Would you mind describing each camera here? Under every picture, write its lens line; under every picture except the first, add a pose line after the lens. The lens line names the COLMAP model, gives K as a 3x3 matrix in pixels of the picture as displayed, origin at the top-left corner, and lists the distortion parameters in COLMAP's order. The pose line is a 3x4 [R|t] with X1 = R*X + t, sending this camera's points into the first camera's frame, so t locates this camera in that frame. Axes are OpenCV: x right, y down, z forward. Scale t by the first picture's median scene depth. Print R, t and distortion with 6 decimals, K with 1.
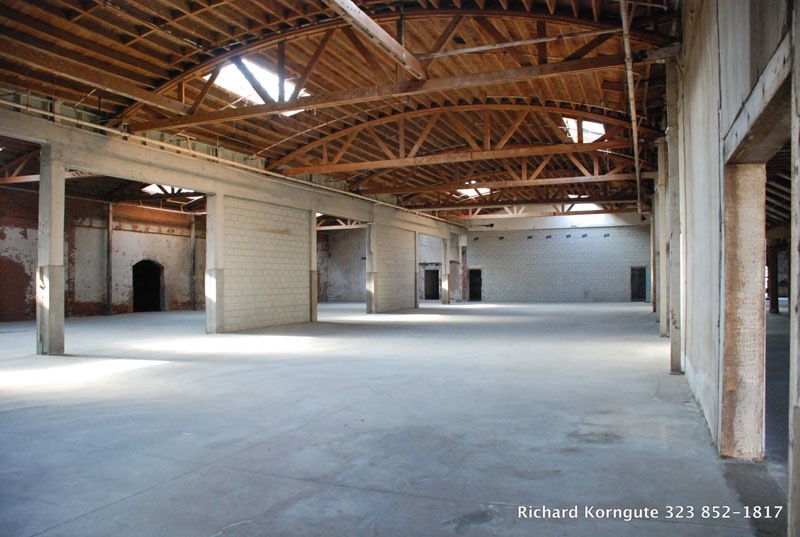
lens RADIAL K [[635.1, 0, 396.4], [0, 635.1, 274.9], [0, 0, 1]] dist [-0.146791, 0.123172]
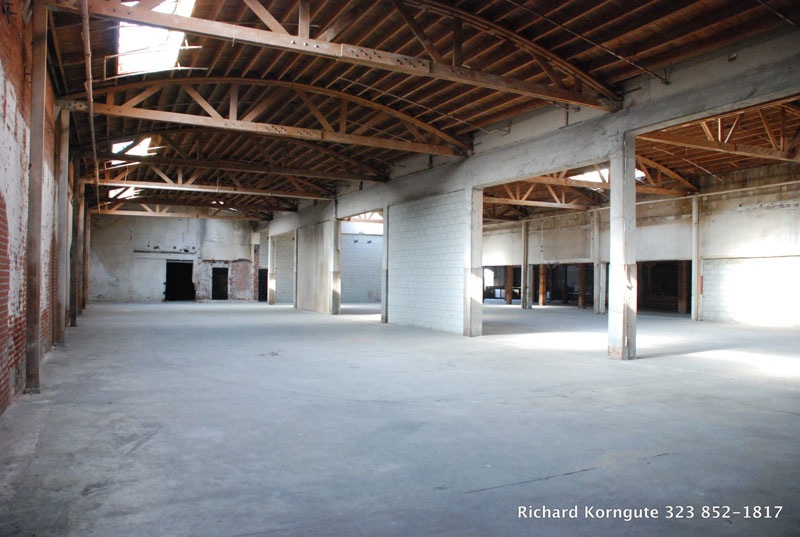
lens RADIAL K [[635.1, 0, 399.2], [0, 635.1, 263.4], [0, 0, 1]] dist [-0.146791, 0.123172]
pose [[0.676973, 0.035893, 0.735132, -0.873234], [-0.023347, 0.999355, -0.027294, 0.009563], [-0.735637, 0.001314, 0.677375, 0.362825]]
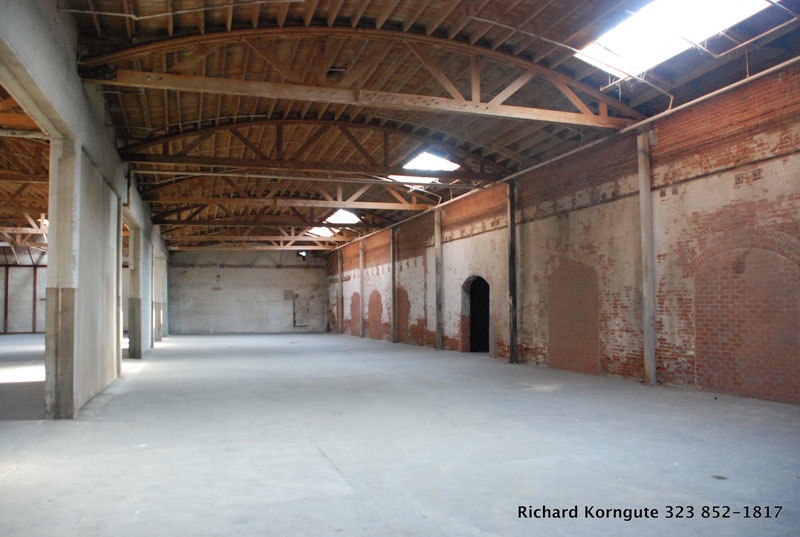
lens RADIAL K [[635.1, 0, 409.6], [0, 635.1, 281.0], [0, 0, 1]] dist [-0.146791, 0.123172]
pose [[-0.761694, -0.014802, -0.647768, 0.127040], [0.018690, 0.998821, -0.044802, 0.014100], [0.647667, -0.046232, -0.760519, 1.972992]]
